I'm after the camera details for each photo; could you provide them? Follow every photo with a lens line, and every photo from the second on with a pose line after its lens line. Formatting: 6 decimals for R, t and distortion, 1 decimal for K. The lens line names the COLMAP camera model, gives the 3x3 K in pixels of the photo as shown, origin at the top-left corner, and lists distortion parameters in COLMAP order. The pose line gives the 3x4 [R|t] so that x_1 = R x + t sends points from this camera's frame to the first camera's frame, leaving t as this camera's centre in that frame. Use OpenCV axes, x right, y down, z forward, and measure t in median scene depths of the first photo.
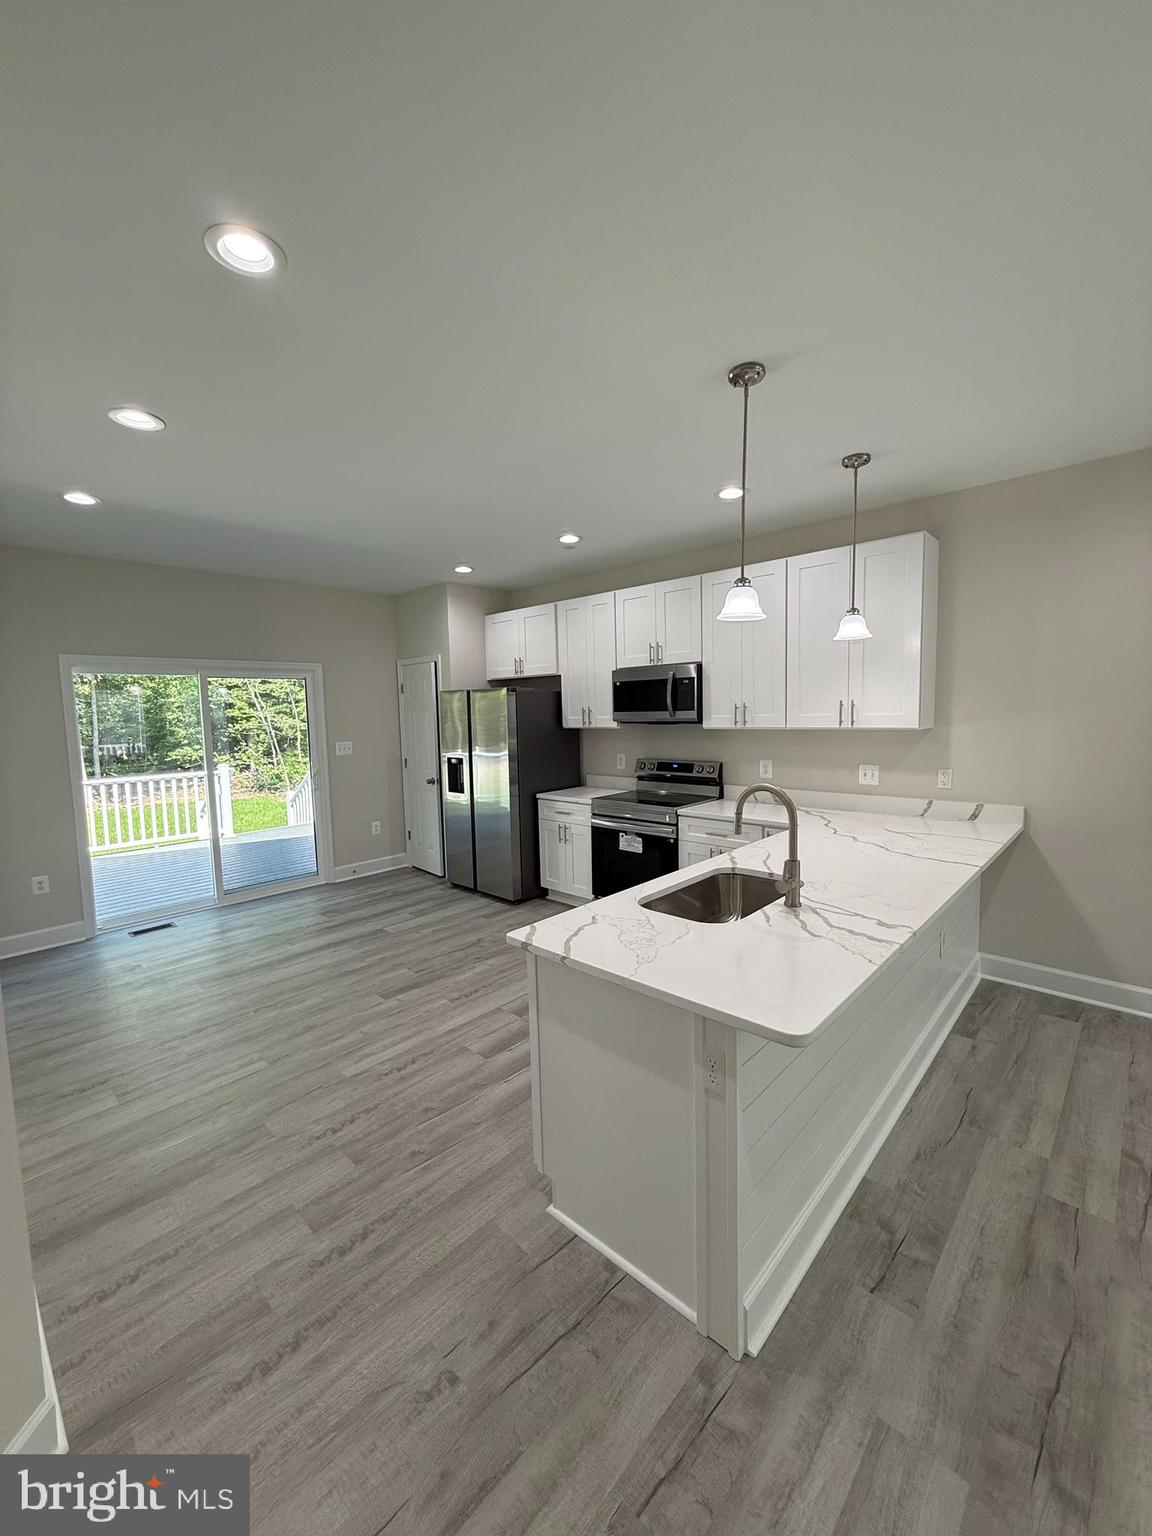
lens RADIAL K [[614.4, 0, 575.3], [0, 614.4, 760.7], [0, 0, 1]] dist [-0.002556, 0.000849]
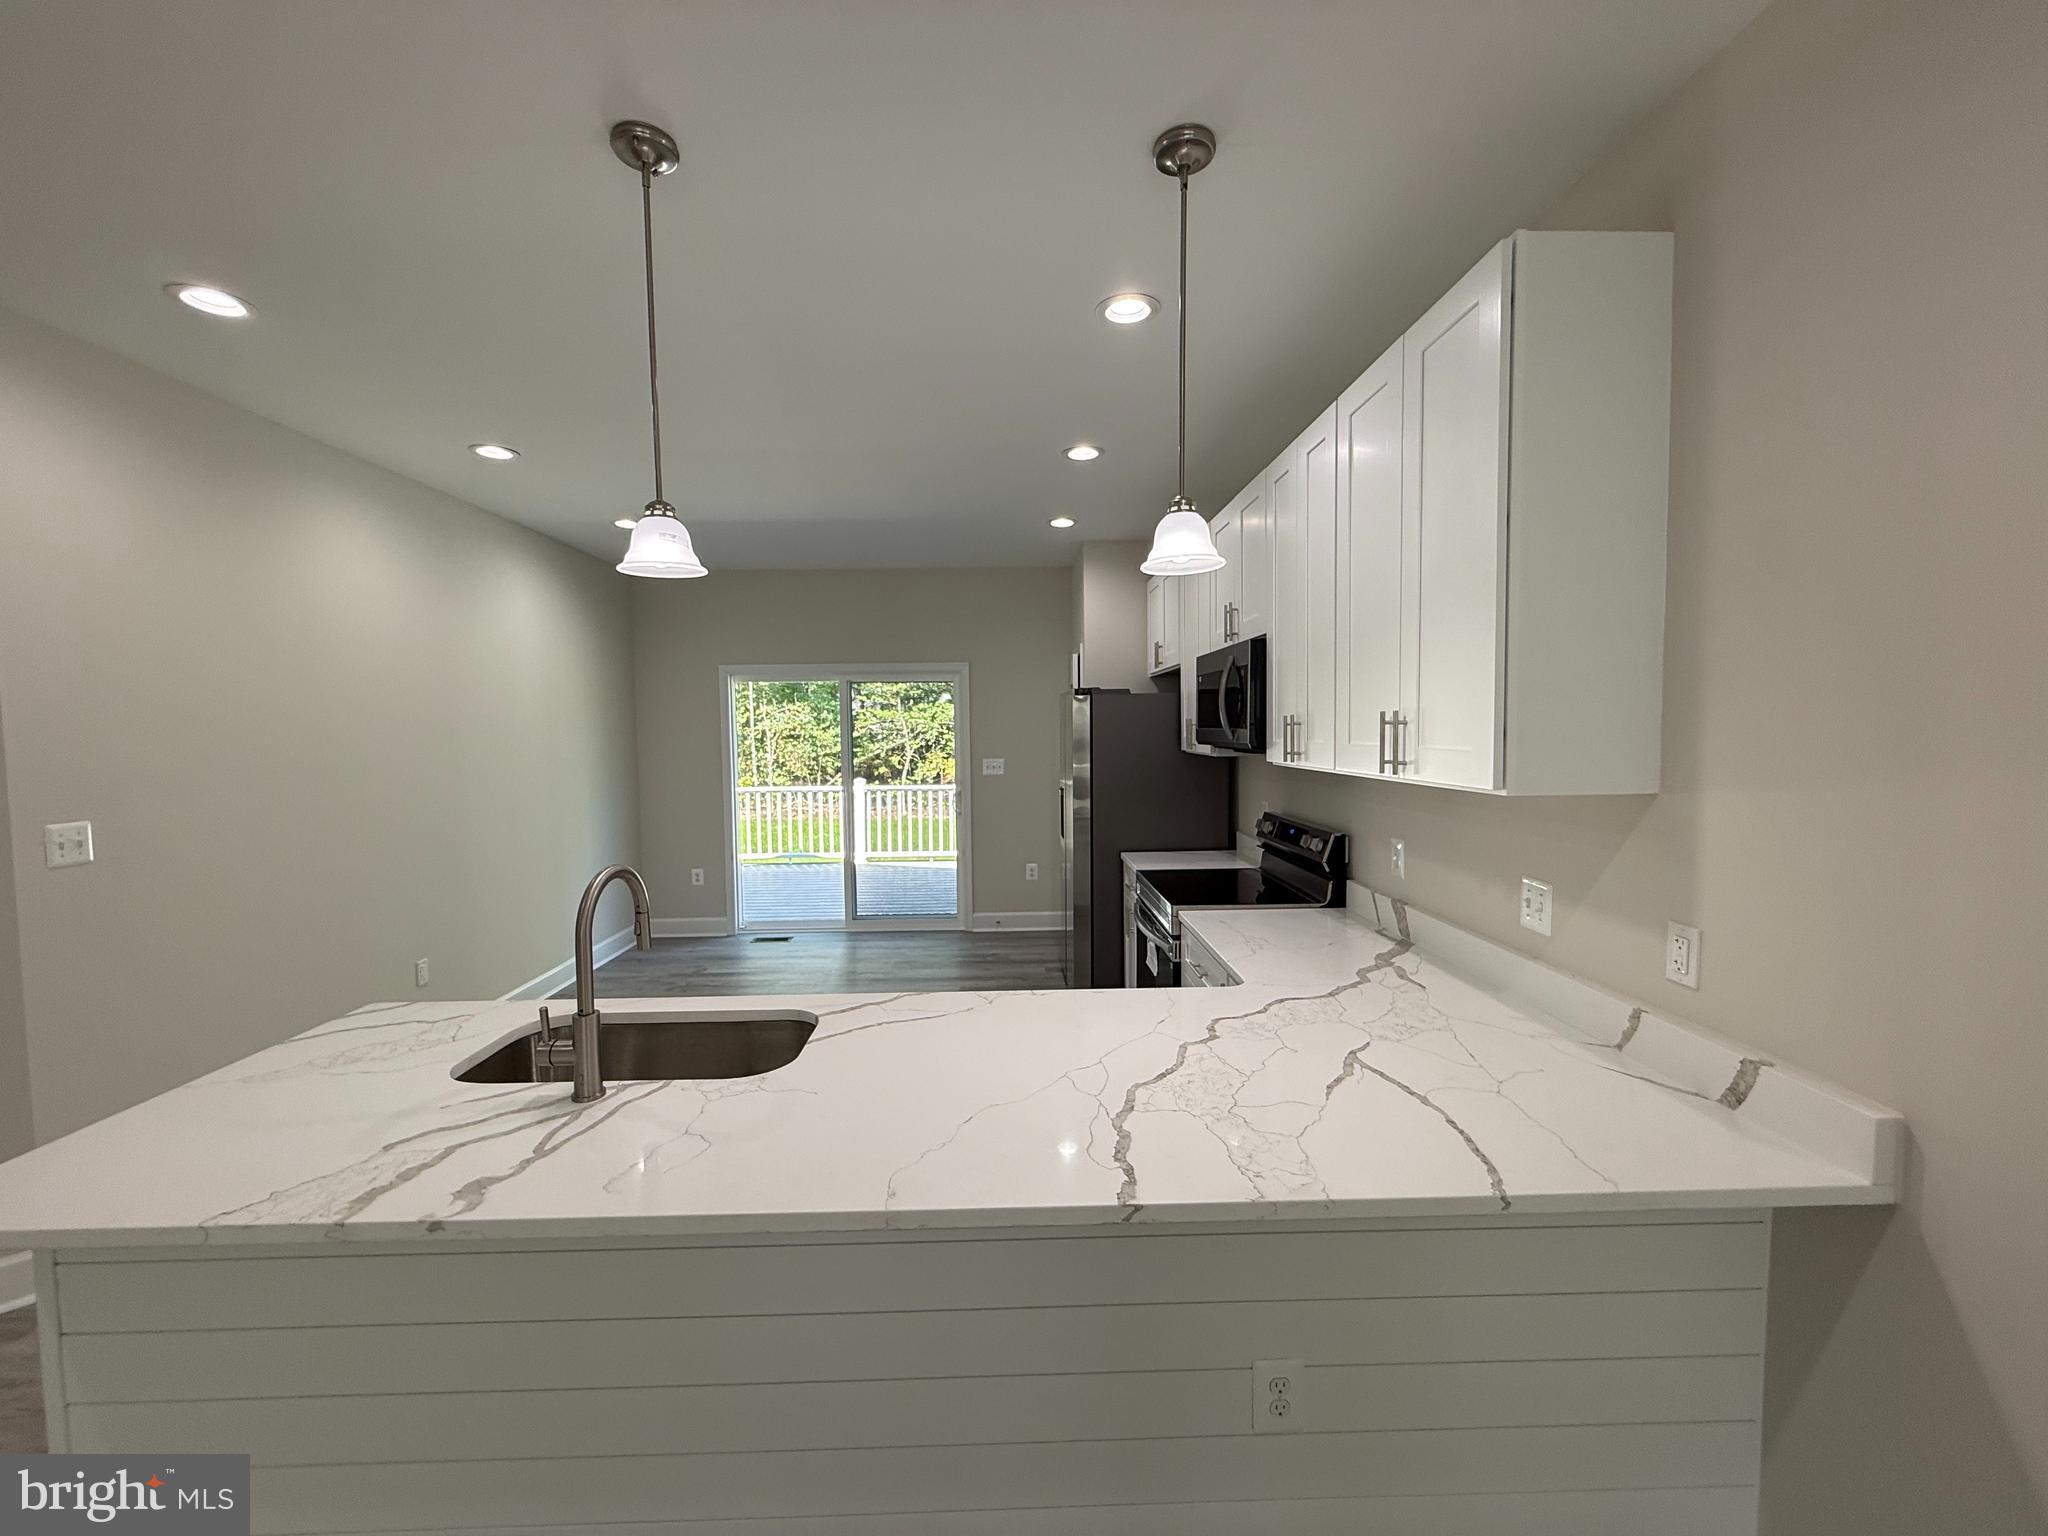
lens RADIAL K [[819.1, 0, 1019.8], [0, 819.1, 763.5], [0, 0, 1]] dist [-0.002556, 0.000849]
pose [[0.702095, 0.048787, -0.710410, 0.520443], [-0.065347, 0.997855, 0.003945, -0.039490], [0.709079, 0.043654, 0.703777, 0.349134]]
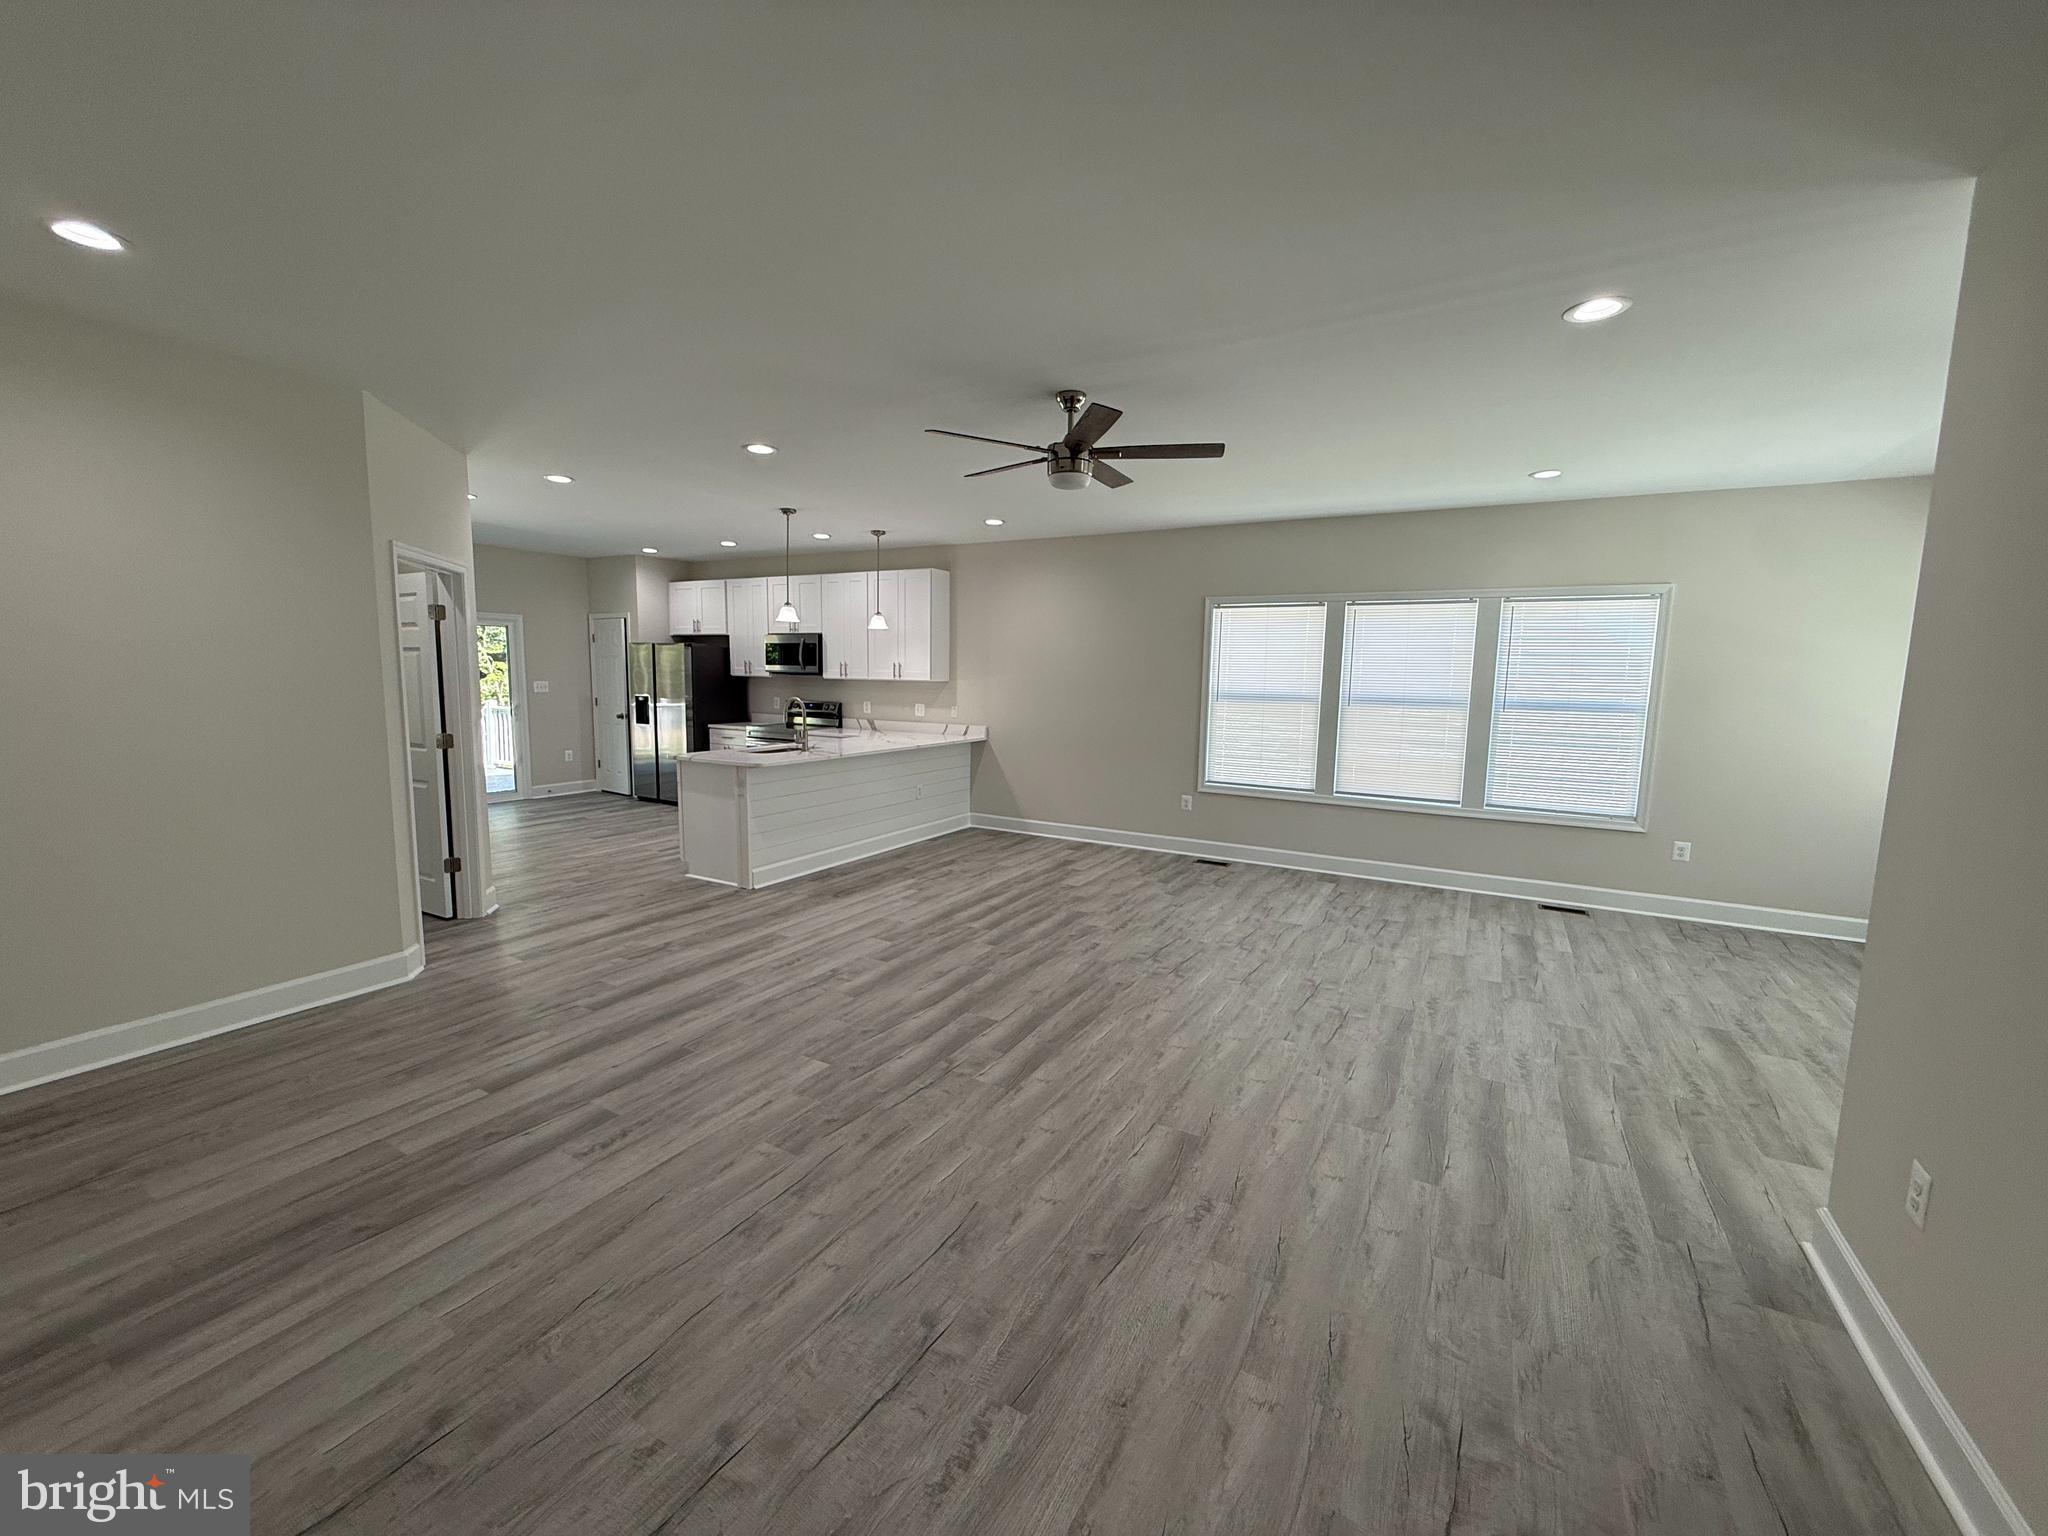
lens RADIAL K [[819.1, 0, 1019.3], [0, 819.1, 768.4], [0, 0, 1]] dist [-0.002556, 0.000849]
pose [[0.970500, 0.012904, 0.240756, 0.183838], [-0.021326, 0.999247, 0.032408, 0.085982], [-0.240157, -0.036586, 0.970044, -0.985977]]
